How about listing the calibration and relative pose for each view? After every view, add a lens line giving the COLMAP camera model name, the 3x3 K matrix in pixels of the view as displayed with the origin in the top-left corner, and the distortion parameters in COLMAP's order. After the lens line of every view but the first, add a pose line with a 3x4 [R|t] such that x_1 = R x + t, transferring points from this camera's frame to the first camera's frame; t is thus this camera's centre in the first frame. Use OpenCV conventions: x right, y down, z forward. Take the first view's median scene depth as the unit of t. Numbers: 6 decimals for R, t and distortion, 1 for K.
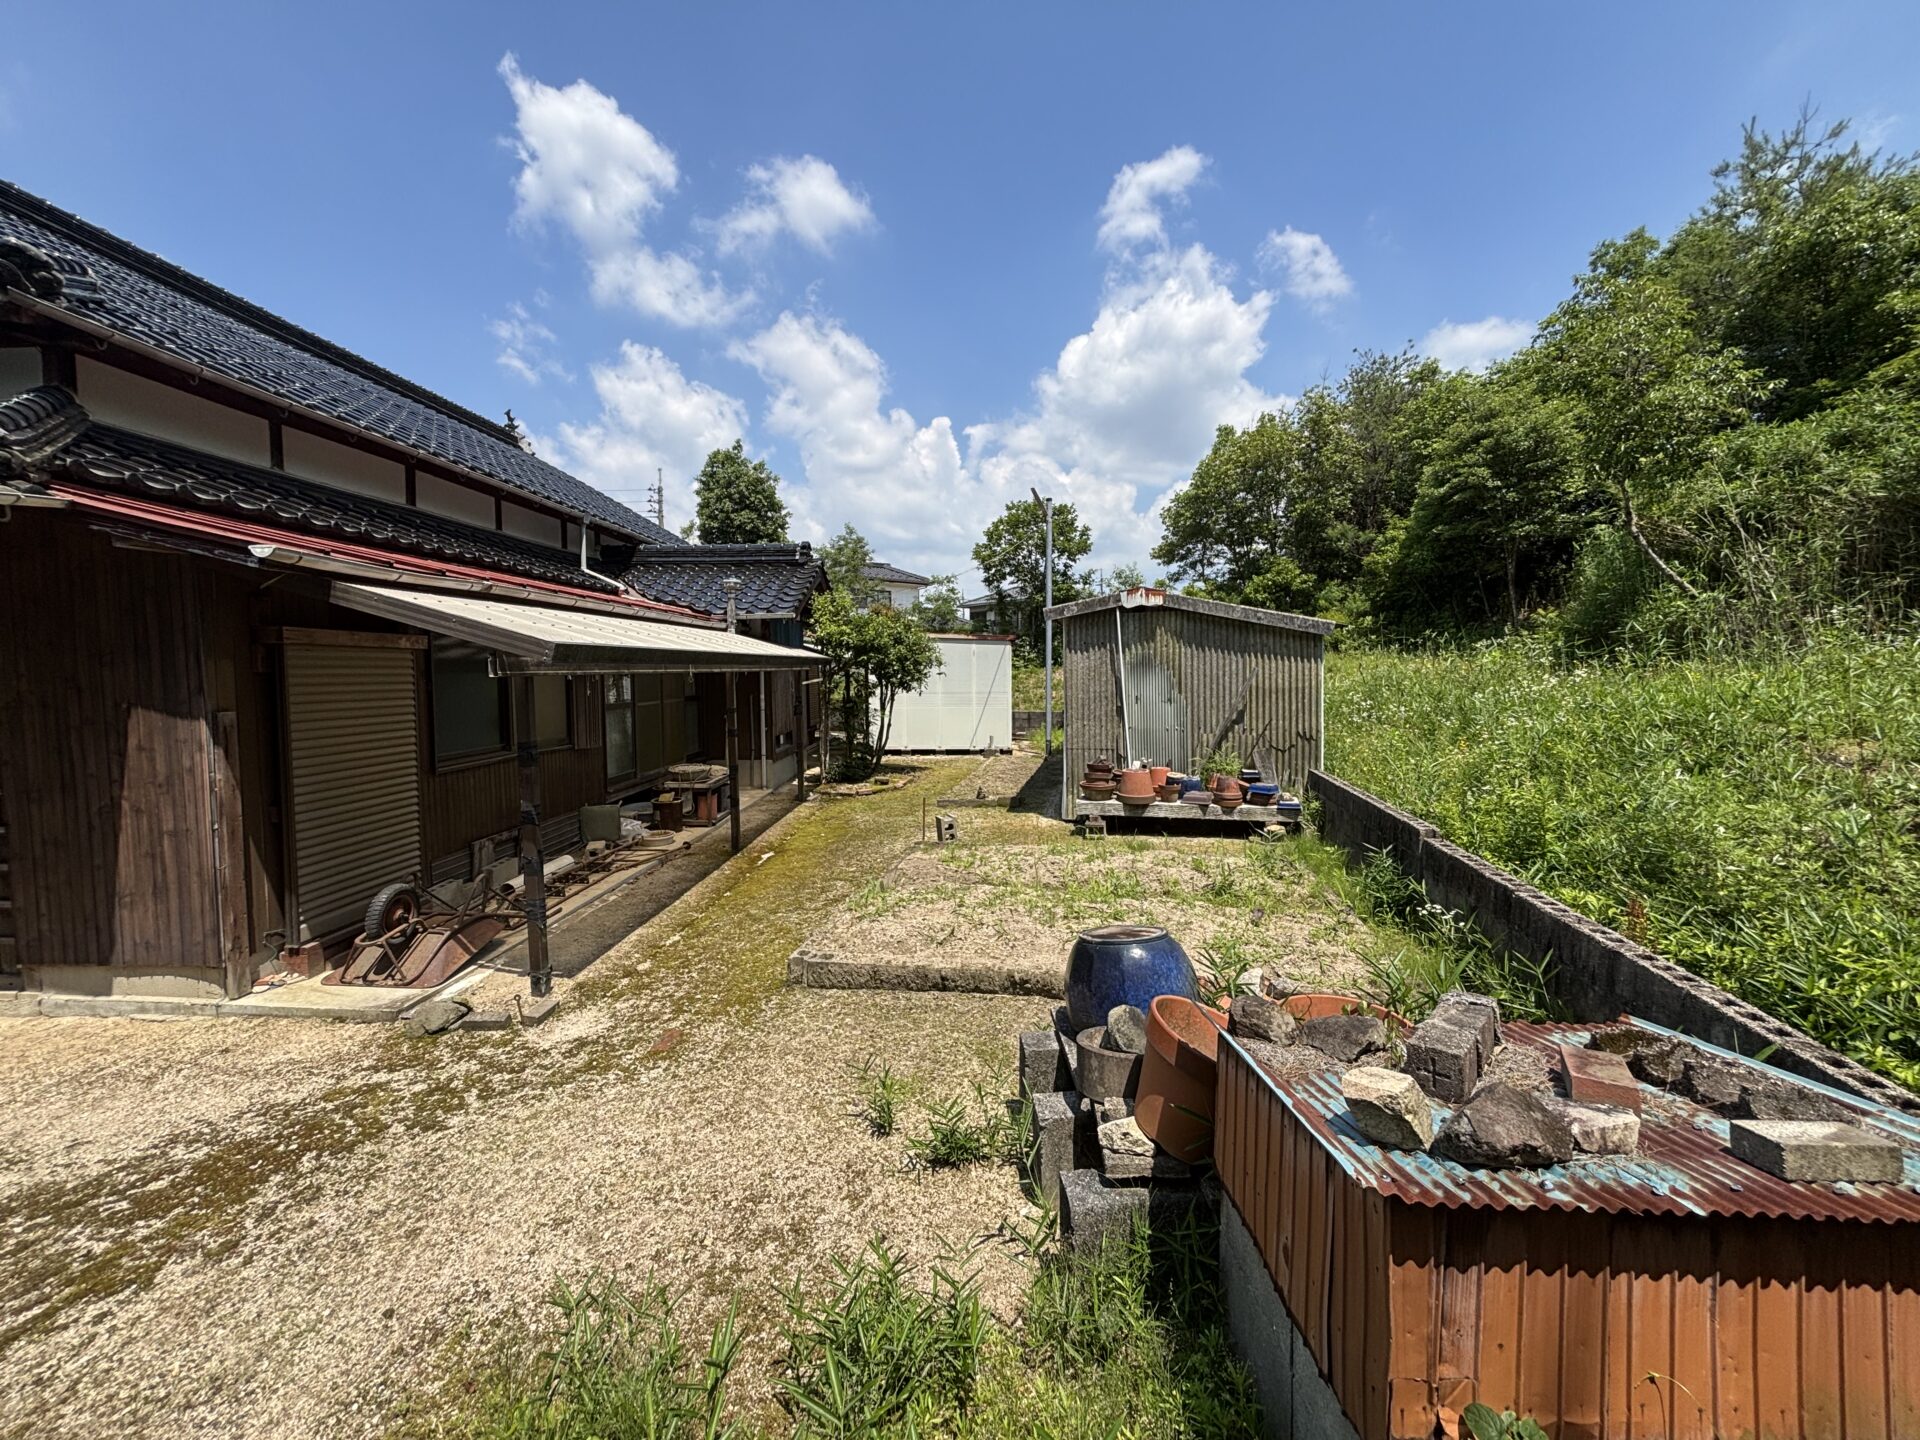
lens RADIAL K [[772.7, 0, 960.0], [0, 772.7, 720.0], [0, 0, 1]] dist [-0.000037, -0.000008]
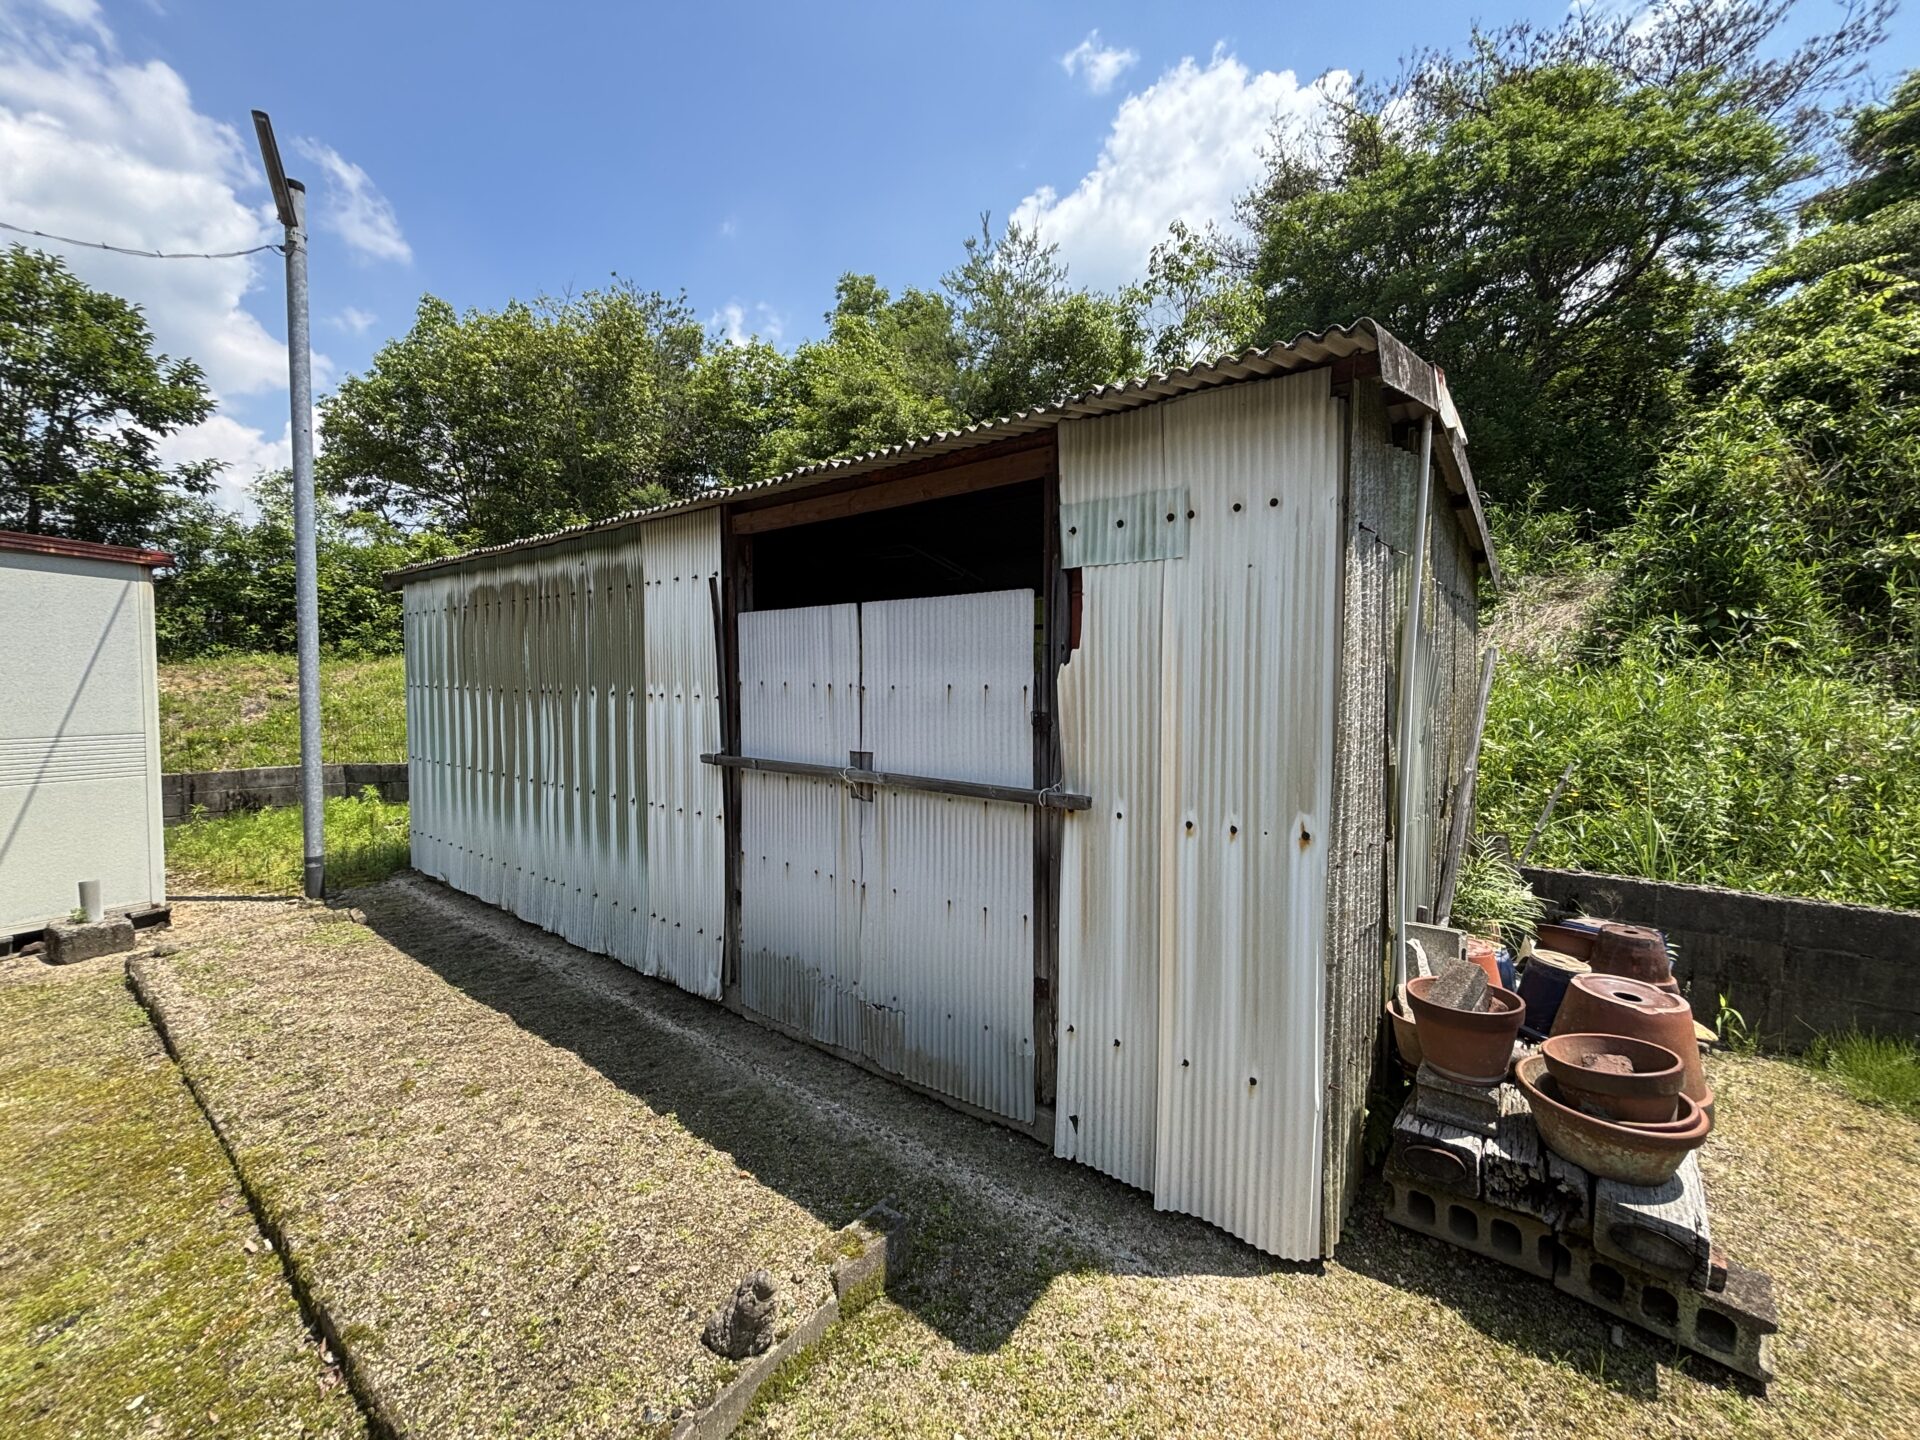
lens RADIAL K [[772.4, 0, 960.0], [0, 772.4, 720.0], [0, 0, 1]] dist [0.021761, 0.000132]
pose [[0.493787, -0.036424, 0.868819, -0.034033], [0.045273, 0.998844, 0.016144, -0.019101], [-0.868403, 0.031363, 0.494866, 0.354518]]
